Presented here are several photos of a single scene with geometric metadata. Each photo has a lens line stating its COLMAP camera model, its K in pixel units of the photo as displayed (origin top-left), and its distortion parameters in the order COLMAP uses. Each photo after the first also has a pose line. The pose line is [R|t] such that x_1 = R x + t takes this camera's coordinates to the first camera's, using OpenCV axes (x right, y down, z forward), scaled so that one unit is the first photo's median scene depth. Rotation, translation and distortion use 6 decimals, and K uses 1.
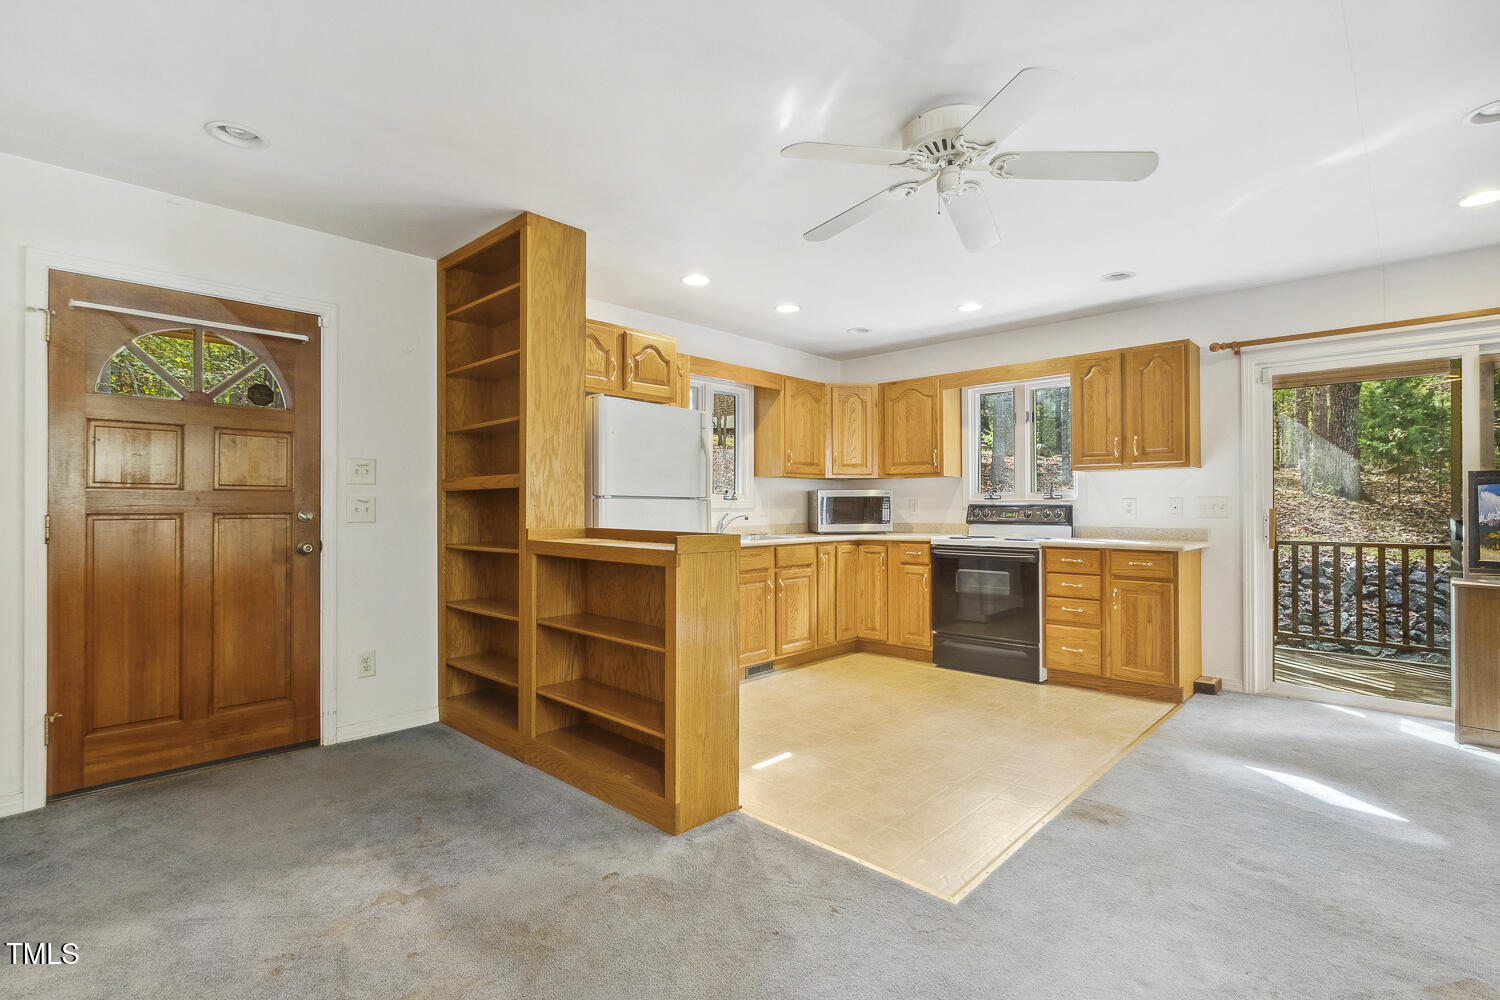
lens RADIAL K [[678.5, 0, 750.0], [0, 678.5, 500.0], [0, 0, 1]] dist [-0.000093, 0.000115]
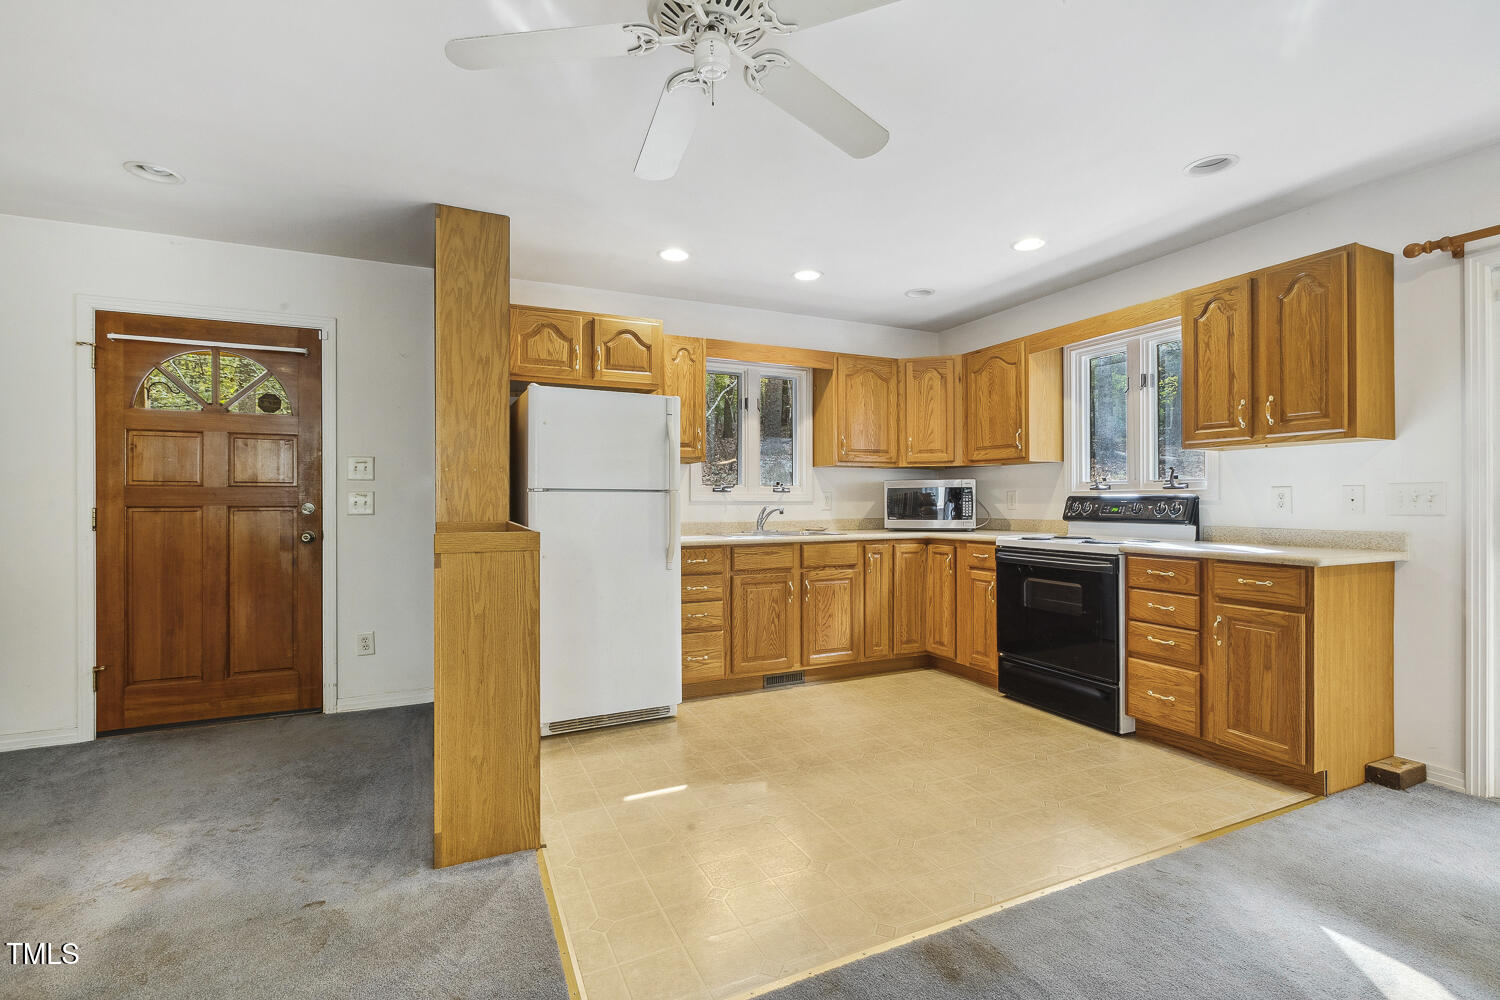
lens RADIAL K [[654.1, 0, 750.0], [0, 654.1, 500.0], [0, 0, 1]] dist [0.000299, -0.000539]
pose [[0.932472, -0.001838, -0.361238, 0.329329], [0.005659, 0.999939, 0.009519, 0.001970], [0.361198, -0.010920, 0.932425, 0.196947]]
